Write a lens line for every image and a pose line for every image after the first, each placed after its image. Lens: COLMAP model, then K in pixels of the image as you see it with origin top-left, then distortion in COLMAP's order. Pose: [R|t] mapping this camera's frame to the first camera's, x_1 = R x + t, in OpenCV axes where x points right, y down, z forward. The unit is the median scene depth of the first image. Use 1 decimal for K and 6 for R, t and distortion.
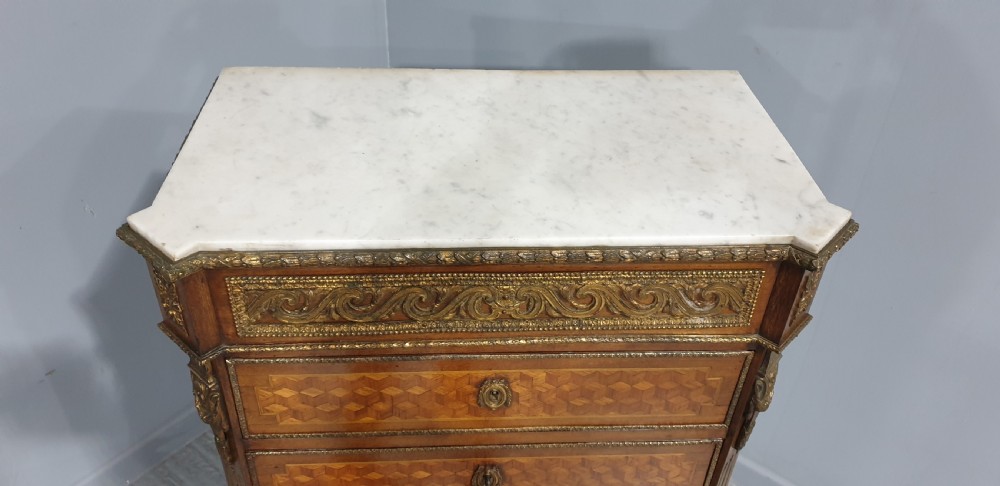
lens RADIAL K [[772.9, 0, 496.9], [0, 772.9, 240.4], [0, 0, 1]] dist [0.086128, -0.158265]
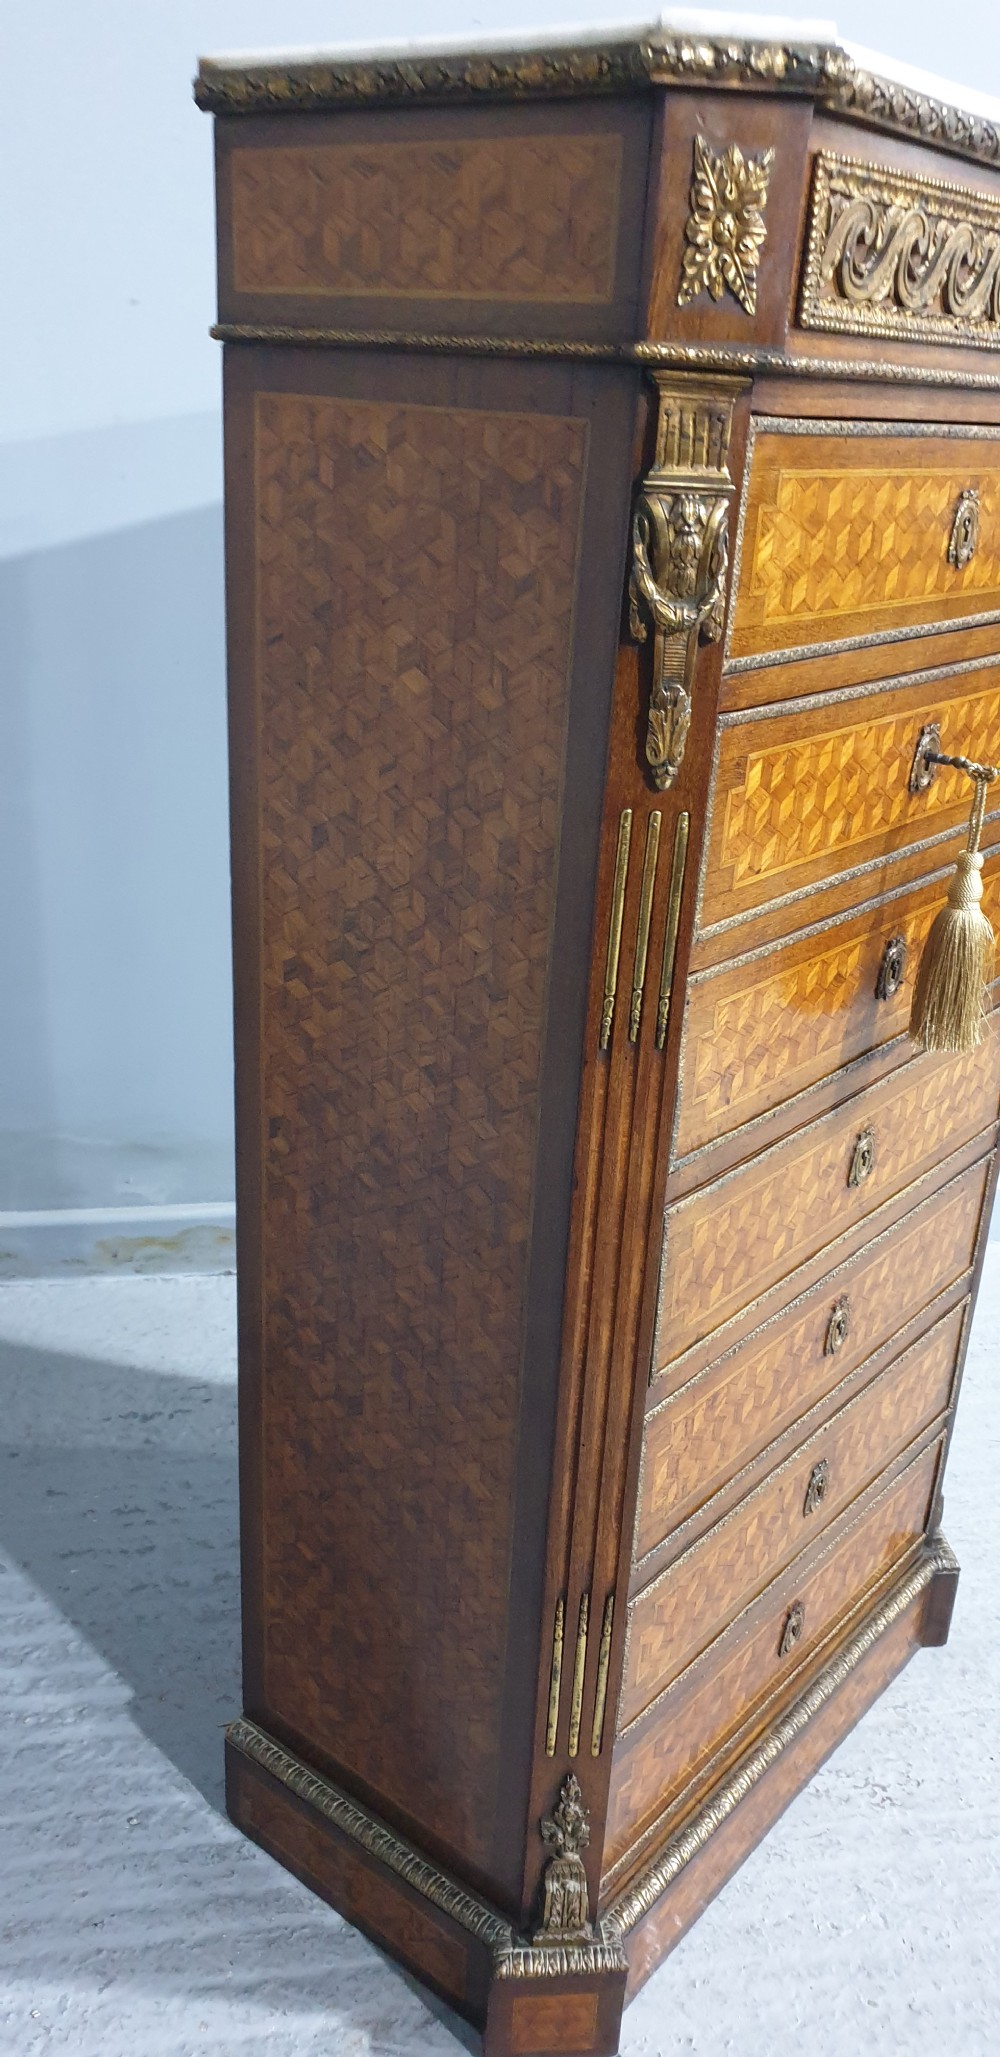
lens RADIAL K [[1589.9, 0, 523.3], [0, 1589.9, 1061.7], [0, 0, 1]] dist [0.086128, -0.158265]
pose [[0.668893, -0.291899, 0.683650, -1.175678], [0.423433, 0.905505, -0.027668, 0.458960], [-0.610972, 0.307987, 0.729285, 0.452234]]
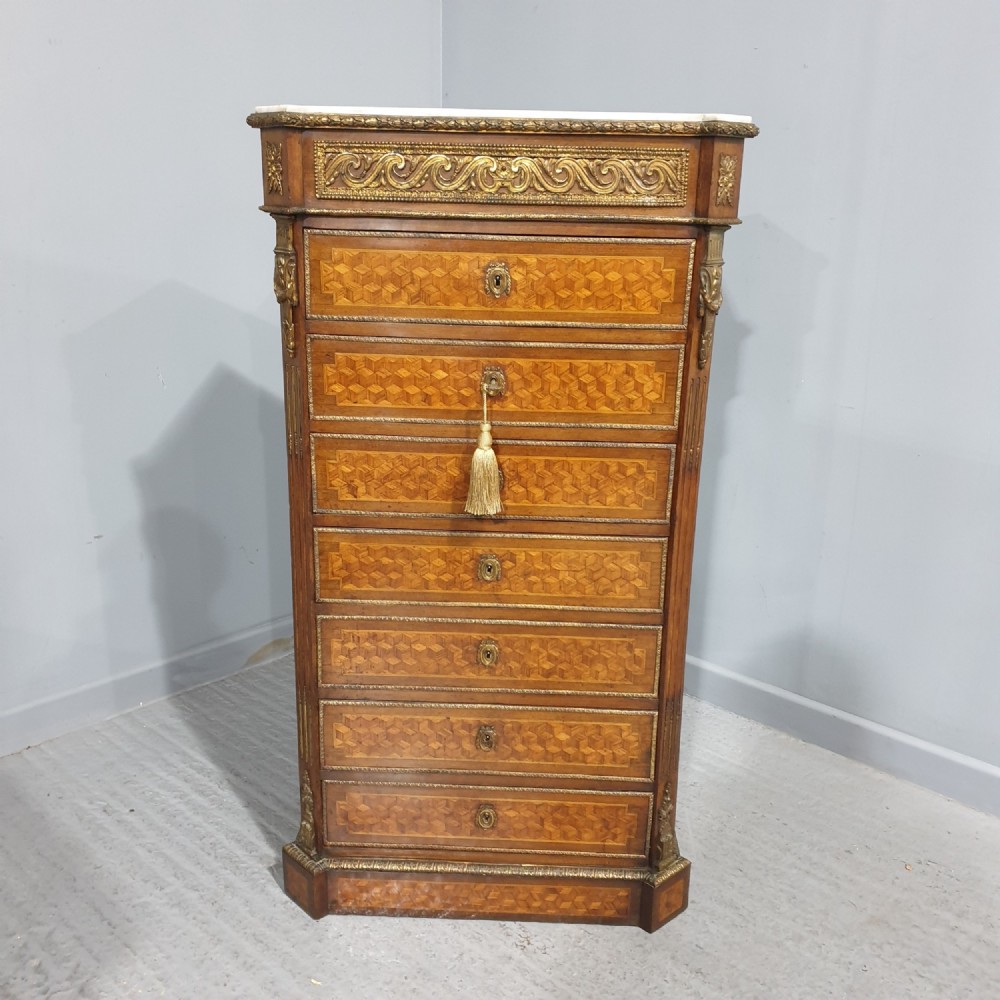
lens RADIAL K [[1048.2, 0, 500.9], [0, 1048.2, 536.0], [0, 0, 1]] dist [0.071418, 0.000000]
pose [[0.995795, 0.016605, -0.090093, 0.171388], [-0.043883, 0.949724, -0.309998, 1.173498], [0.080416, 0.312648, 0.946459, -0.552751]]
